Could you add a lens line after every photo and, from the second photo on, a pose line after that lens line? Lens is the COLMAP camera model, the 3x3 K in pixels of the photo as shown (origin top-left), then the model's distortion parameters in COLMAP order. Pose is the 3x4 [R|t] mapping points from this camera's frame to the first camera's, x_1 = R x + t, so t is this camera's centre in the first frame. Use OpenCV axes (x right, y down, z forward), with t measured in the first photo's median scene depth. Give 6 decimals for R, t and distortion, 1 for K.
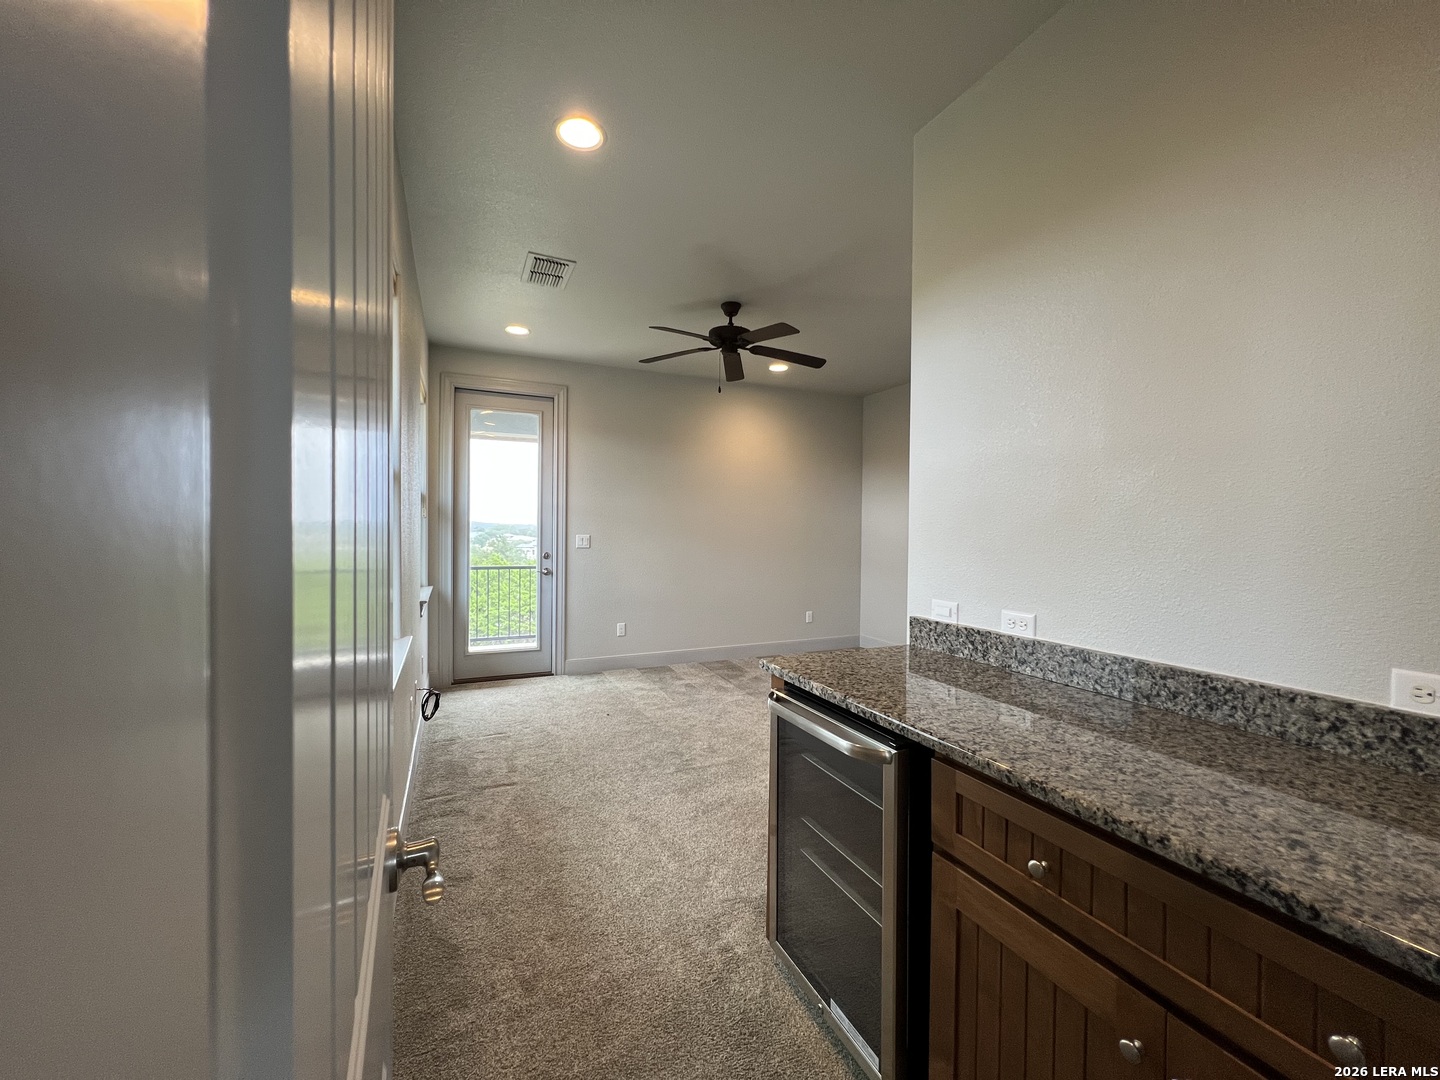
lens RADIAL K [[576.8, 0, 726.7], [0, 576.8, 535.5], [0, 0, 1]] dist [-0.002924, 0.000244]
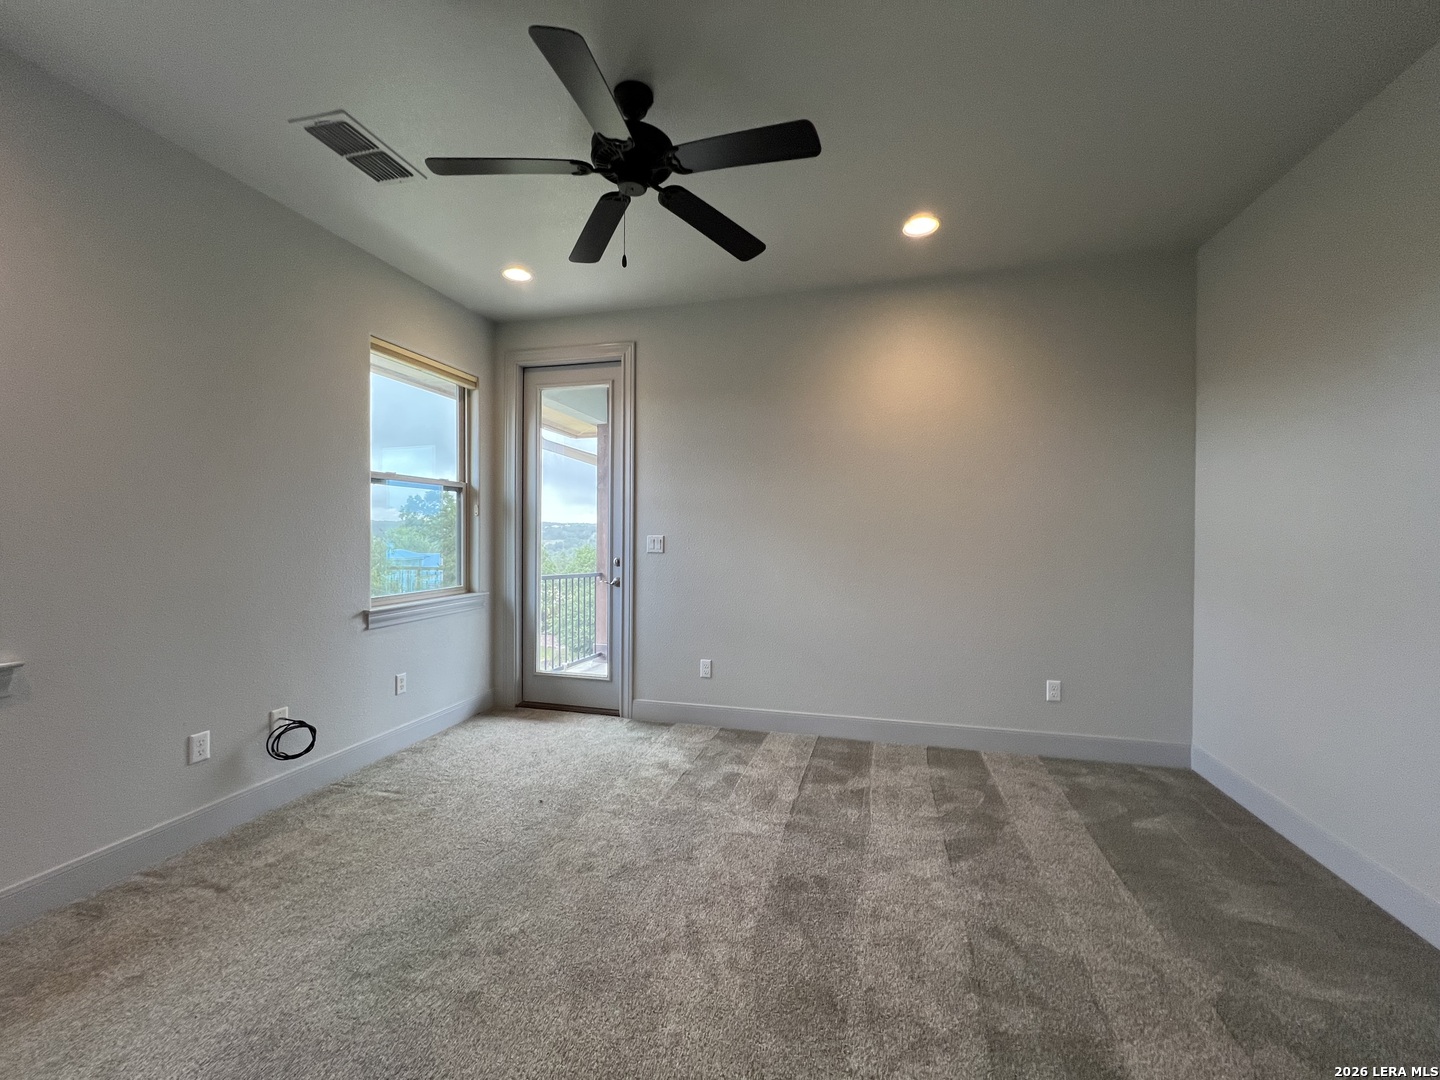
lens RADIAL K [[576.8, 0, 719.3], [0, 576.8, 539.4], [0, 0, 1]] dist [-0.002924, 0.000244]
pose [[0.774313, -0.001762, -0.632801, 0.313999], [-0.005515, 0.999939, -0.009532, 0.011732], [0.632779, 0.010871, 0.774256, 0.512923]]
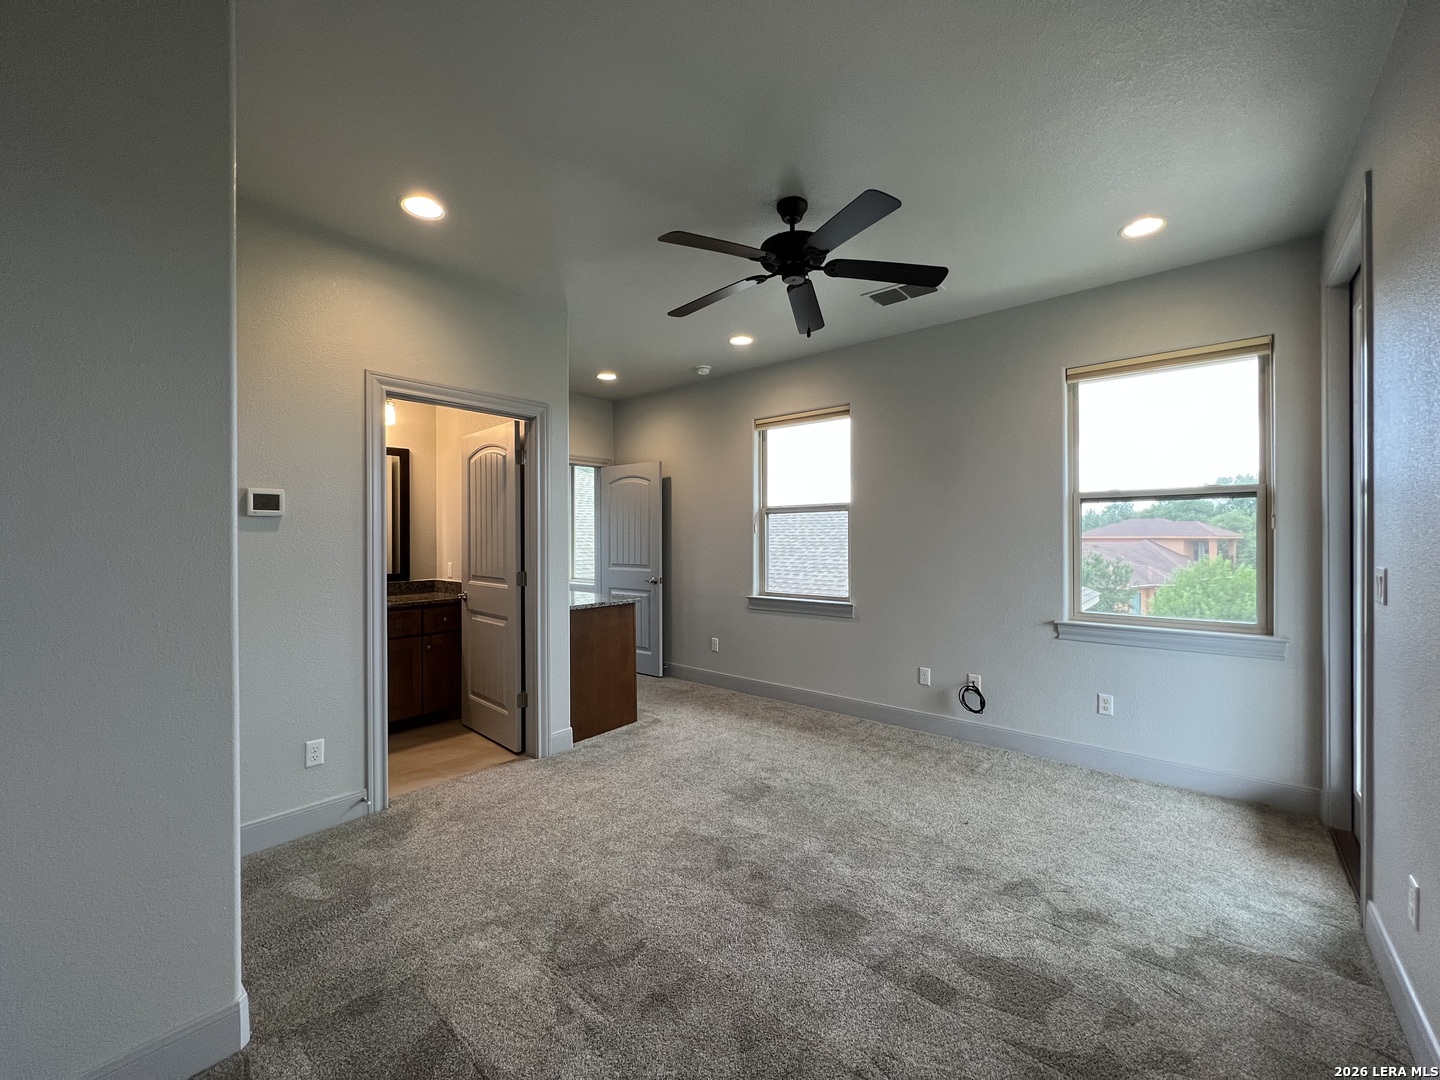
lens RADIAL K [[576.8, 0, 718.1], [0, 576.8, 539.1], [0, 0, 1]] dist [-0.002924, 0.000244]
pose [[-0.908988, -0.008098, -0.416743, 0.280777], [-0.012513, 0.999891, 0.007863, -0.014982], [0.416634, 0.012362, -0.908990, 1.242399]]
